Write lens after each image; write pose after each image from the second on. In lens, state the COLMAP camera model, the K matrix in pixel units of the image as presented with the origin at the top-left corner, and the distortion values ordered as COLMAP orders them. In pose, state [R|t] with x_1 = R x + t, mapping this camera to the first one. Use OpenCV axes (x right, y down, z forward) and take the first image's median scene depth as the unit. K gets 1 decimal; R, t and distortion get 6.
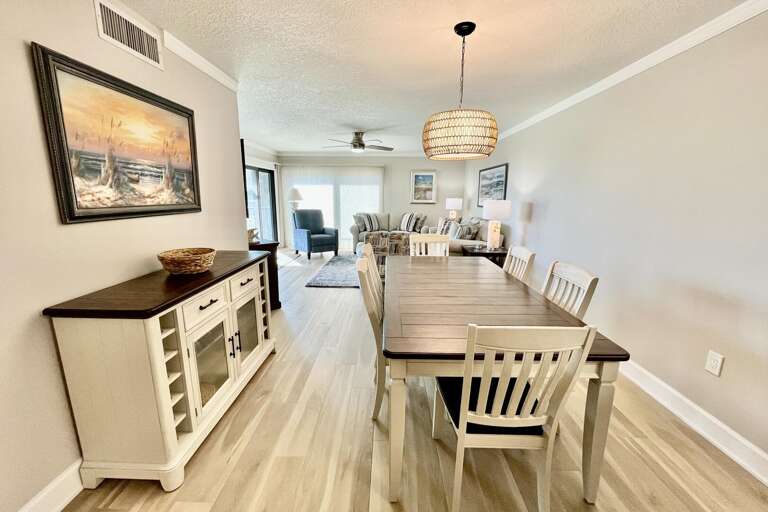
lens RADIAL K [[308.7, 0, 383.7], [0, 308.7, 258.7], [0, 0, 1]] dist [-0.000147, -0.001497]
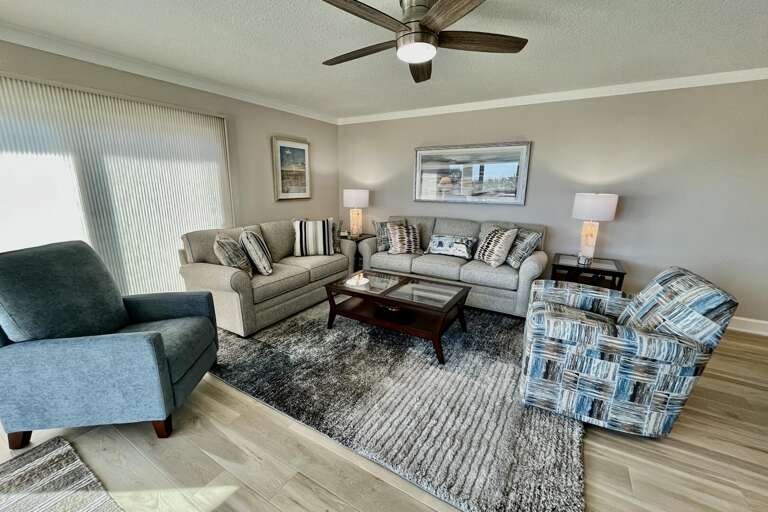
lens RADIAL K [[308.7, 0, 387.9], [0, 308.7, 255.7], [0, 0, 1]] dist [-0.000147, -0.001497]
pose [[0.490092, -0.208345, 0.846405, -0.904701], [0.181267, 0.974147, 0.134830, -0.404727], [-0.852615, 0.087346, 0.515188, 1.865888]]
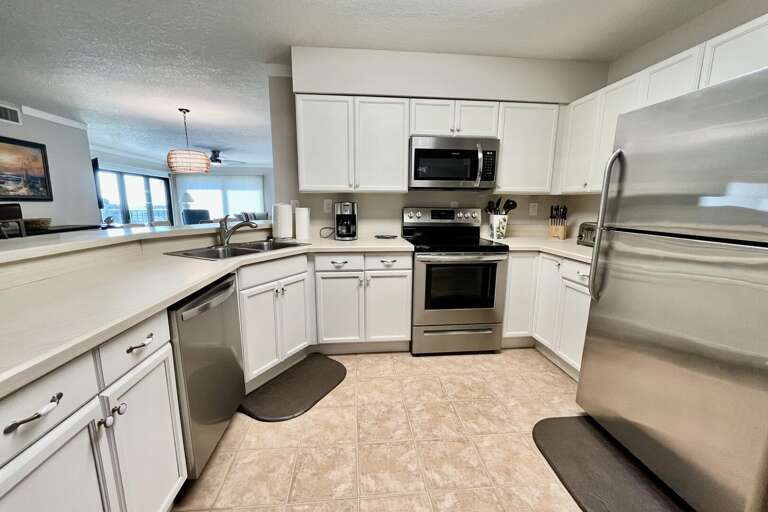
lens RADIAL K [[308.7, 0, 384.7], [0, 308.7, 256.8], [0, 0, 1]] dist [-0.000147, -0.001497]
pose [[0.992919, -0.024223, 0.116294, 1.059993], [0.027917, 0.999153, -0.030243, 0.266907], [-0.115463, 0.033276, 0.992754, -0.934774]]
